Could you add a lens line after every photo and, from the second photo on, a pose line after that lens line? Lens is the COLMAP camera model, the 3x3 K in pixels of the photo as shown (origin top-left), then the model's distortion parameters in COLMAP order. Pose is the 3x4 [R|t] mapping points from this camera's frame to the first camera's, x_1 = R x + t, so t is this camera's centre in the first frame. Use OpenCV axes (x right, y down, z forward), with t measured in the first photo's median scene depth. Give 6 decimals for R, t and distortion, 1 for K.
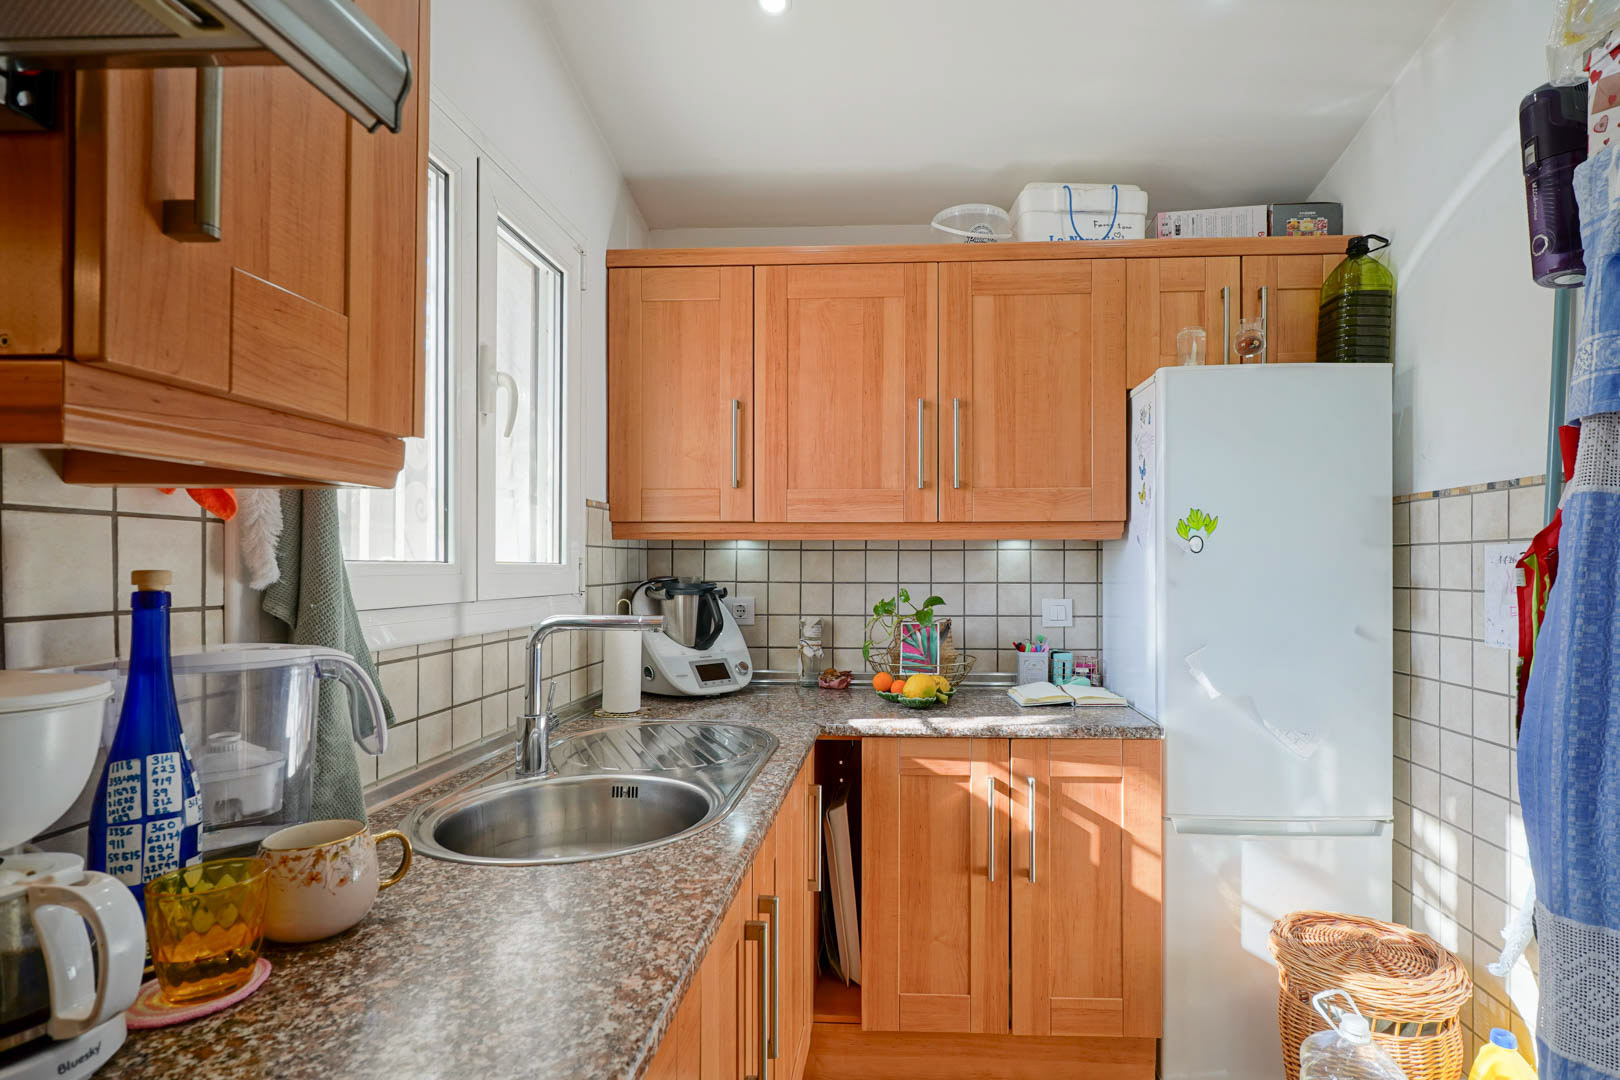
lens RADIAL K [[786.1, 0, 811.9], [0, 786.1, 561.6], [0, 0, 1]] dist [-0.011267, 0.000754]
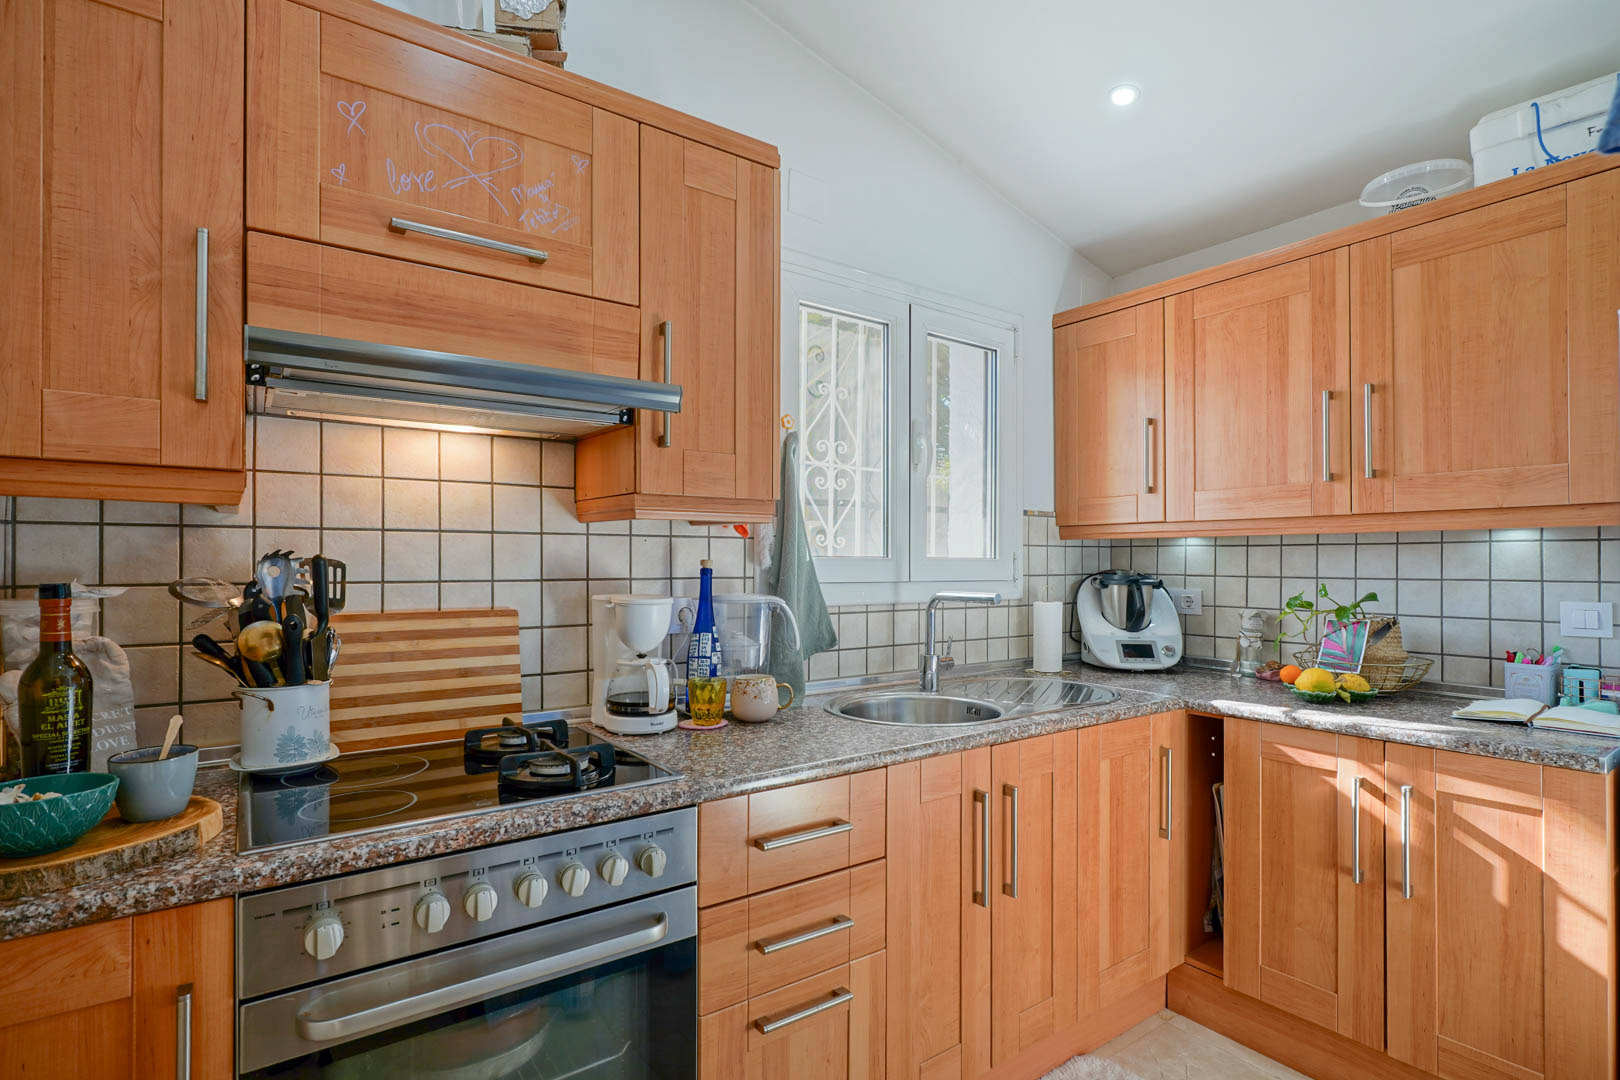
lens RADIAL K [[786.1, 0, 811.9], [0, 786.1, 561.6], [0, 0, 1]] dist [-0.011267, 0.000754]
pose [[0.629707, -0.000552, -0.776832, 0.491643], [0.001669, 0.999998, 0.000642, 0.005733], [0.776831, -0.001701, 0.629707, -0.118579]]
